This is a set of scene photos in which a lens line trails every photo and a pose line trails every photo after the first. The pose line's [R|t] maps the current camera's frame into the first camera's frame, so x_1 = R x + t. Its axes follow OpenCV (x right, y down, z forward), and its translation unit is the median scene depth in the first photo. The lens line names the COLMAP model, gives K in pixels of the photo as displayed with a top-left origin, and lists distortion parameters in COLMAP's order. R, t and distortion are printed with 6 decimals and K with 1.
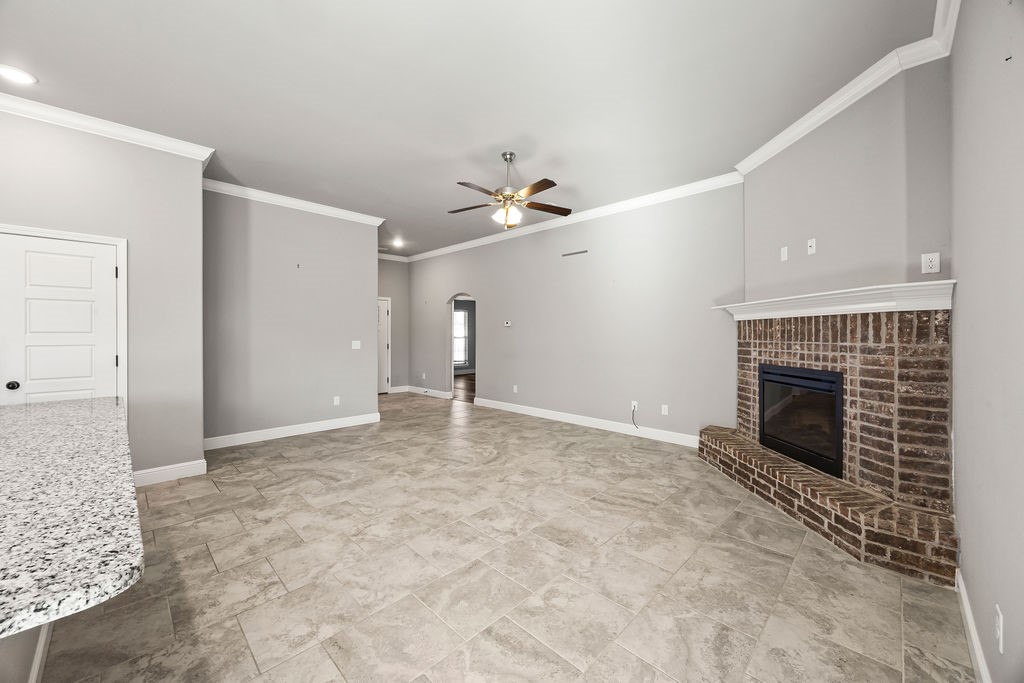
lens RADIAL K [[395.1, 0, 508.2], [0, 395.1, 335.3], [0, 0, 1]] dist [-0.002050, -0.000217]
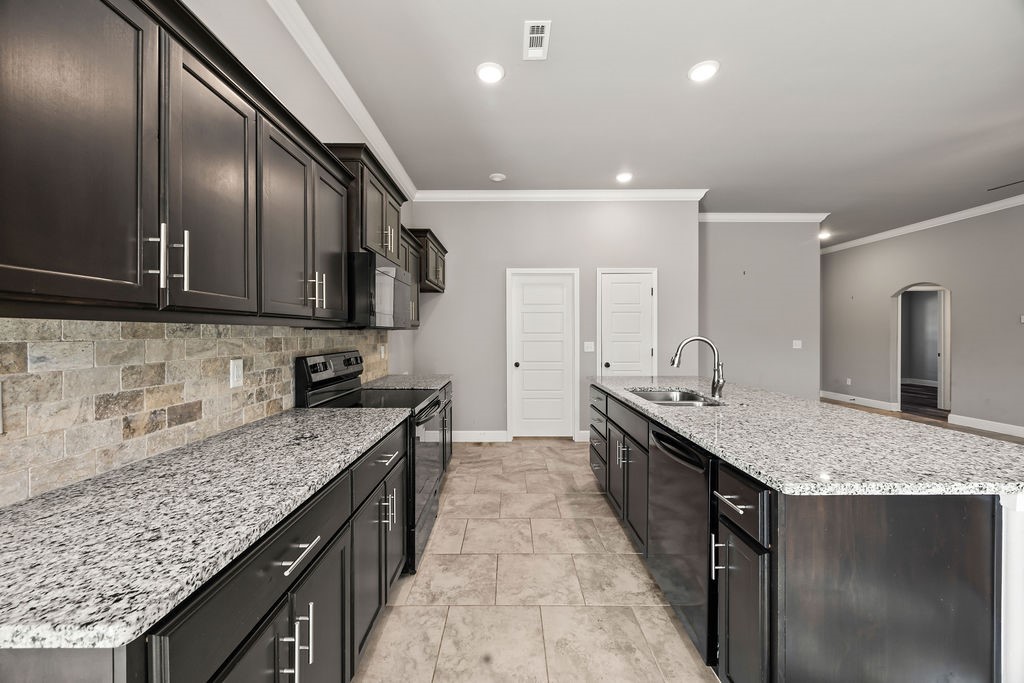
lens RADIAL K [[395.1, 0, 509.3], [0, 395.1, 340.7], [0, 0, 1]] dist [-0.002050, -0.000217]
pose [[0.704694, 0.017113, -0.709305, -0.401969], [-0.004858, 0.999802, 0.019295, -0.004507], [0.709495, -0.010151, 0.704638, -0.506350]]
